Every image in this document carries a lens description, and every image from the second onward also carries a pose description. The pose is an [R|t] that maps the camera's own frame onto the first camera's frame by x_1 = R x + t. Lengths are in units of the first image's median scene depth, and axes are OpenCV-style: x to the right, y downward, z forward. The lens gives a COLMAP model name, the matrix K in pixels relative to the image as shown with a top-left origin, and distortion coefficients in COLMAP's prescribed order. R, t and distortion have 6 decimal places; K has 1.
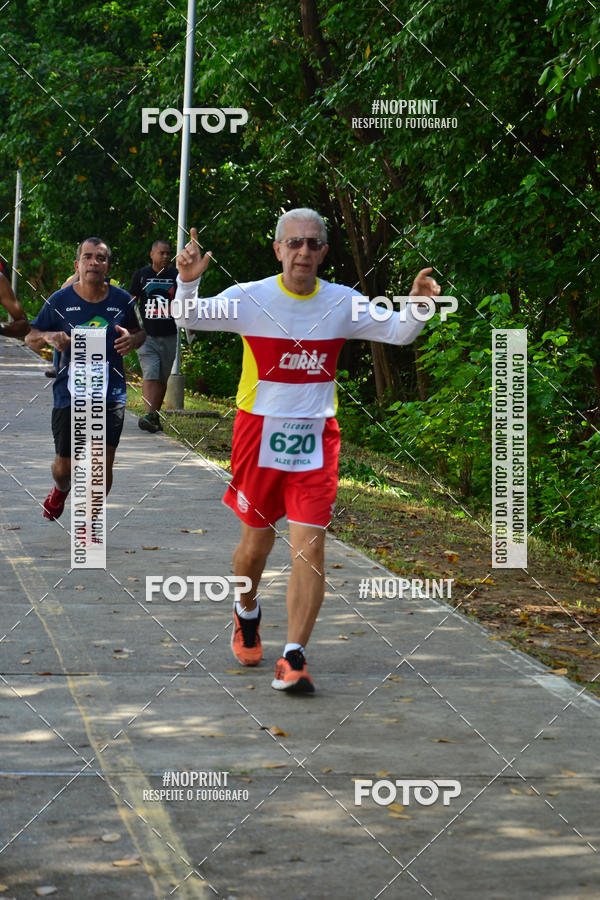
lens RADIAL K [[2618.2, 0, 315.2], [0, 2618.2, 442.4], [0, 0, 1]] dist [0.088973, 0.000000]
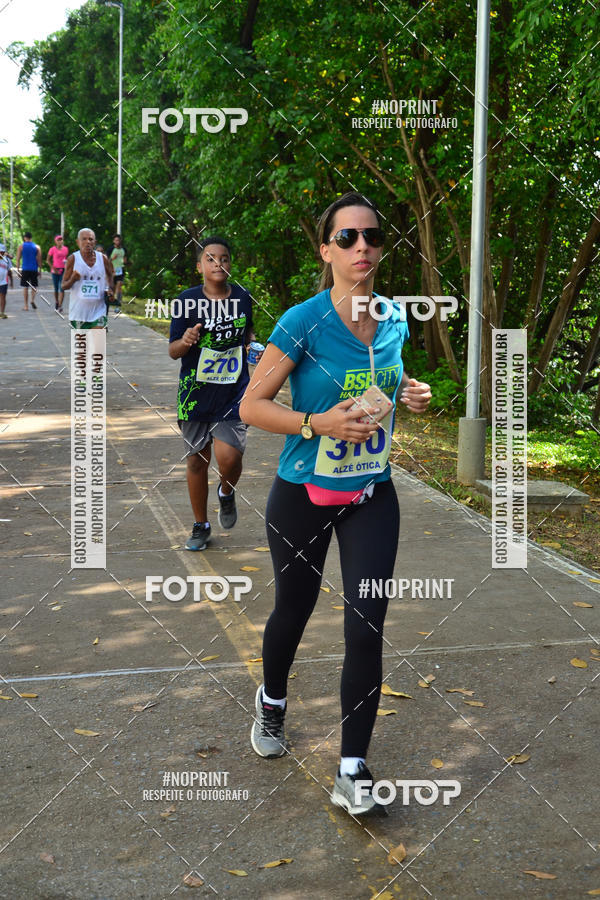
lens RADIAL K [[1572.2, 0, 321.2], [0, 1572.2, 447.6], [0, 0, 1]] dist [0.008227, 0.000000]
pose [[0.998963, -0.031916, 0.032466, 0.106120], [0.029824, 0.997567, 0.063018, 0.045452], [-0.034398, -0.061984, 0.997484, -0.691044]]
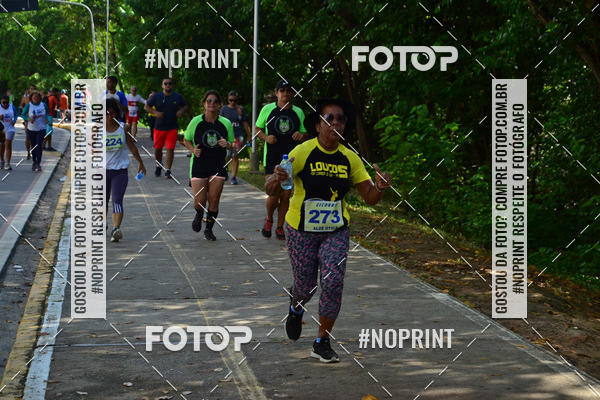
lens RADIAL K [[1385.2, 0, 294.3], [0, 1385.2, 198.9], [0, 0, 1]] dist [0.024778, 0.000000]
pose [[0.999275, -0.027334, -0.026509, 0.004207], [0.027538, 0.999594, 0.007372, 0.003111], [0.026296, -0.008096, 0.999621, -0.024443]]
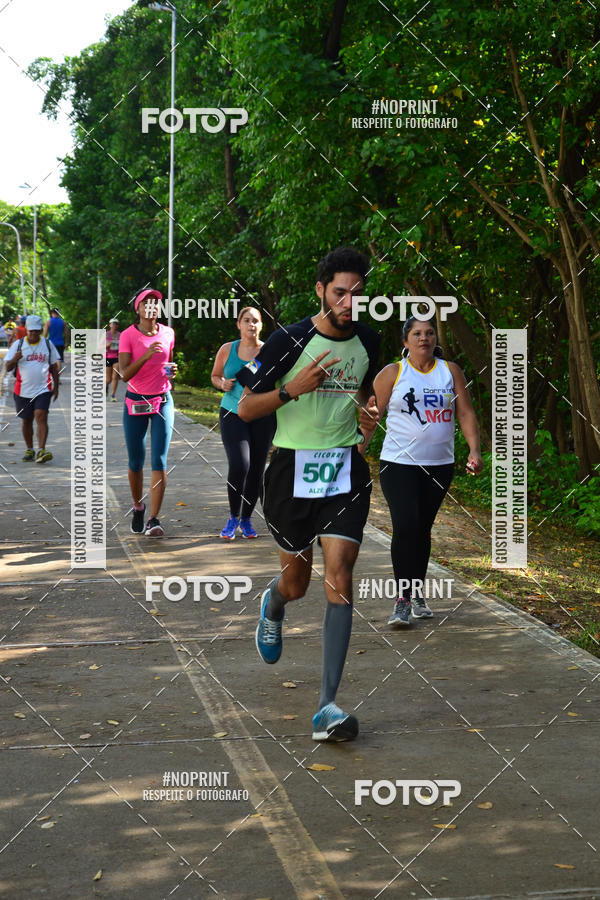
lens RADIAL K [[2077.7, 0, 305.3], [0, 2077.7, 428.3], [0, 0, 1]] dist [0.024778, 0.000000]
pose [[0.998807, -0.038007, -0.030673, 0.109699], [0.037630, 0.999210, -0.012765, 0.044336], [0.031134, 0.011596, 0.999448, -0.677741]]
